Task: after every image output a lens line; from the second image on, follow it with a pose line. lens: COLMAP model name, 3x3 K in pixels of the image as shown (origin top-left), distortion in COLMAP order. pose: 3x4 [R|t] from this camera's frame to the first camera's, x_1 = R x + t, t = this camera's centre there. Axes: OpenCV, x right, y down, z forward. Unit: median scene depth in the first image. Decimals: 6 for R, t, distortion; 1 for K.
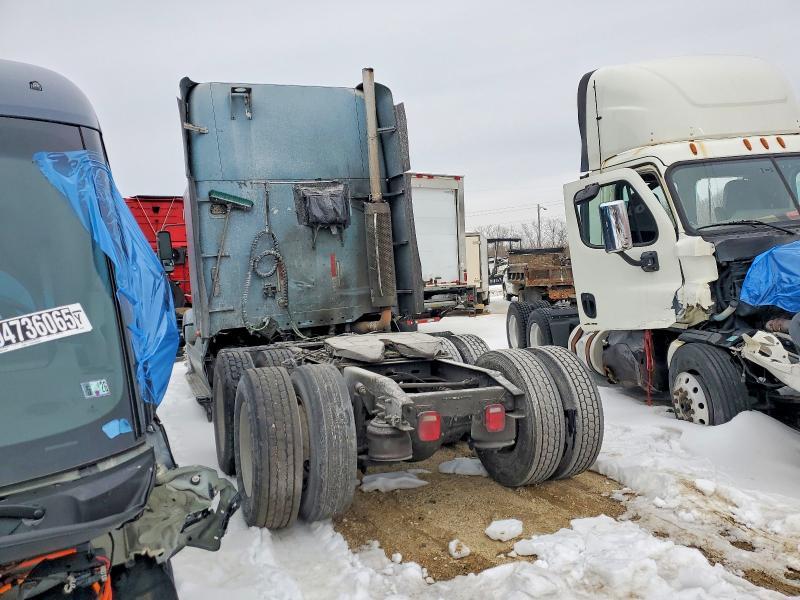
lens RADIAL K [[603.8, 0, 400.0], [0, 603.8, 300.0], [0, 0, 1]] dist [0.071351, -0.088785]
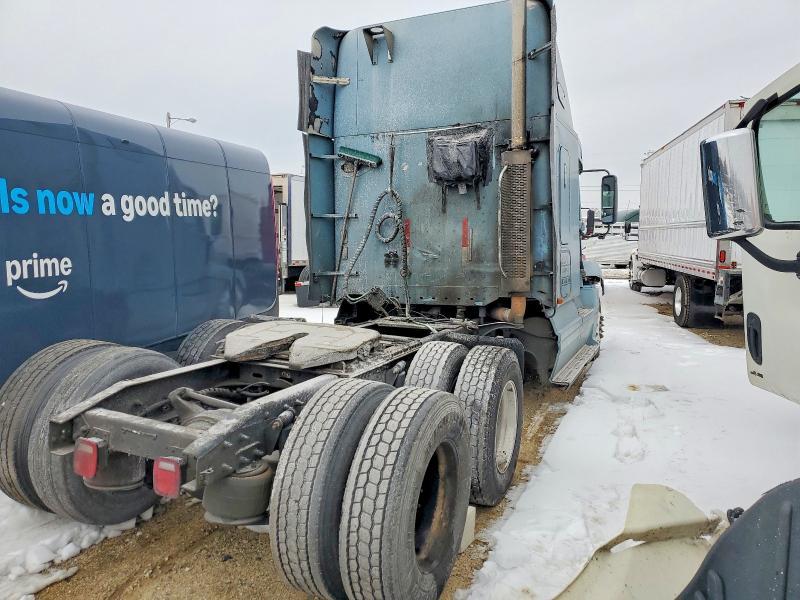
lens RADIAL K [[603.8, 0, 400.0], [0, 603.8, 300.0], [0, 0, 1]] dist [0.071351, -0.088785]
pose [[0.677400, 0.133968, -0.723314, 0.434366], [-0.076673, 0.990780, 0.111700, -0.052886], [0.731609, -0.020207, 0.681425, 0.390906]]
